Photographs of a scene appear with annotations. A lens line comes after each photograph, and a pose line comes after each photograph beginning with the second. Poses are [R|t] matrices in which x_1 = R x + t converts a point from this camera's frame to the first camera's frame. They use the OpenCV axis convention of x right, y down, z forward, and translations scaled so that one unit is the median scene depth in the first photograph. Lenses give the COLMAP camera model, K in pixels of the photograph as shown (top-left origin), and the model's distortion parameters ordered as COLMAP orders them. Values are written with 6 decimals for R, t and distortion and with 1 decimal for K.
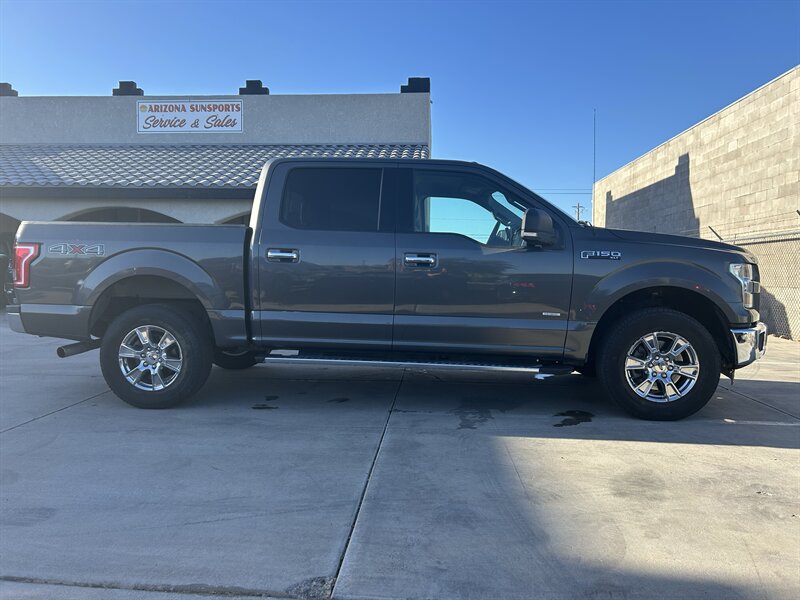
lens RADIAL K [[607.7, 0, 404.9], [0, 607.7, 301.8], [0, 0, 1]] dist [0.018824, 0.002828]
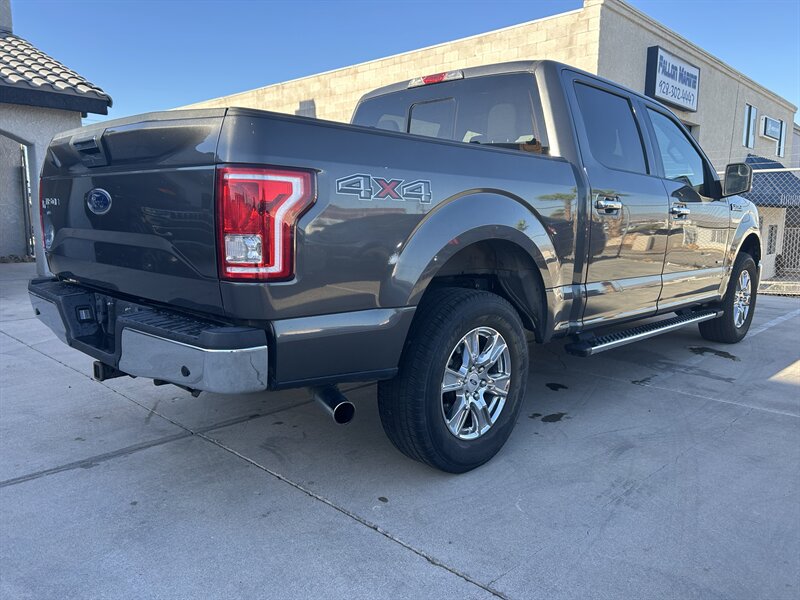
lens RADIAL K [[603.4, 0, 397.6], [0, 603.4, 302.6], [0, 0, 1]] dist [0.057727, -0.061094]
pose [[0.631736, -0.115335, 0.766555, -0.349495], [0.037843, 0.992279, 0.118110, -0.021010], [-0.774259, -0.045606, 0.631224, 0.274278]]
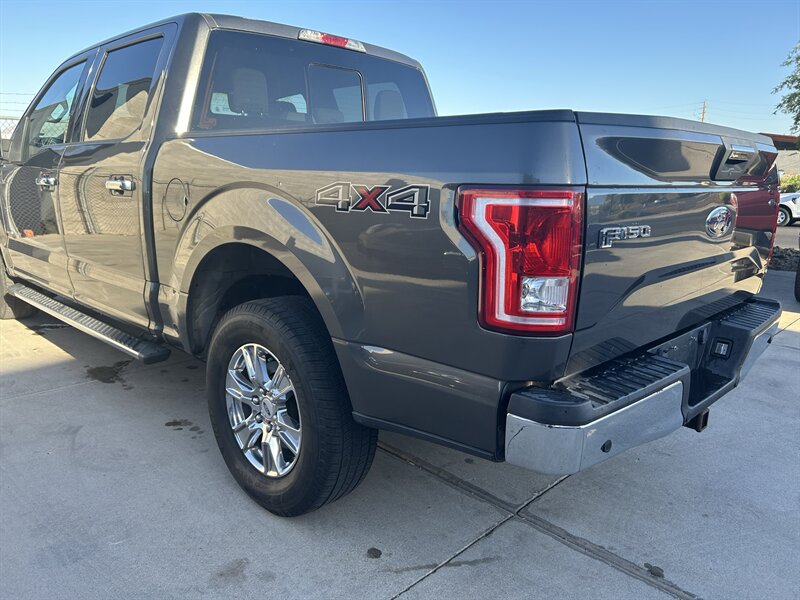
lens RADIAL K [[607.7, 0, 404.9], [0, 607.7, 301.8], [0, 0, 1]] dist [0.018824, 0.002828]
pose [[-0.781251, -0.164473, 0.602160, -0.290888], [0.001542, 0.964152, 0.265348, -0.057265], [-0.624216, 0.208232, -0.752990, 0.663713]]
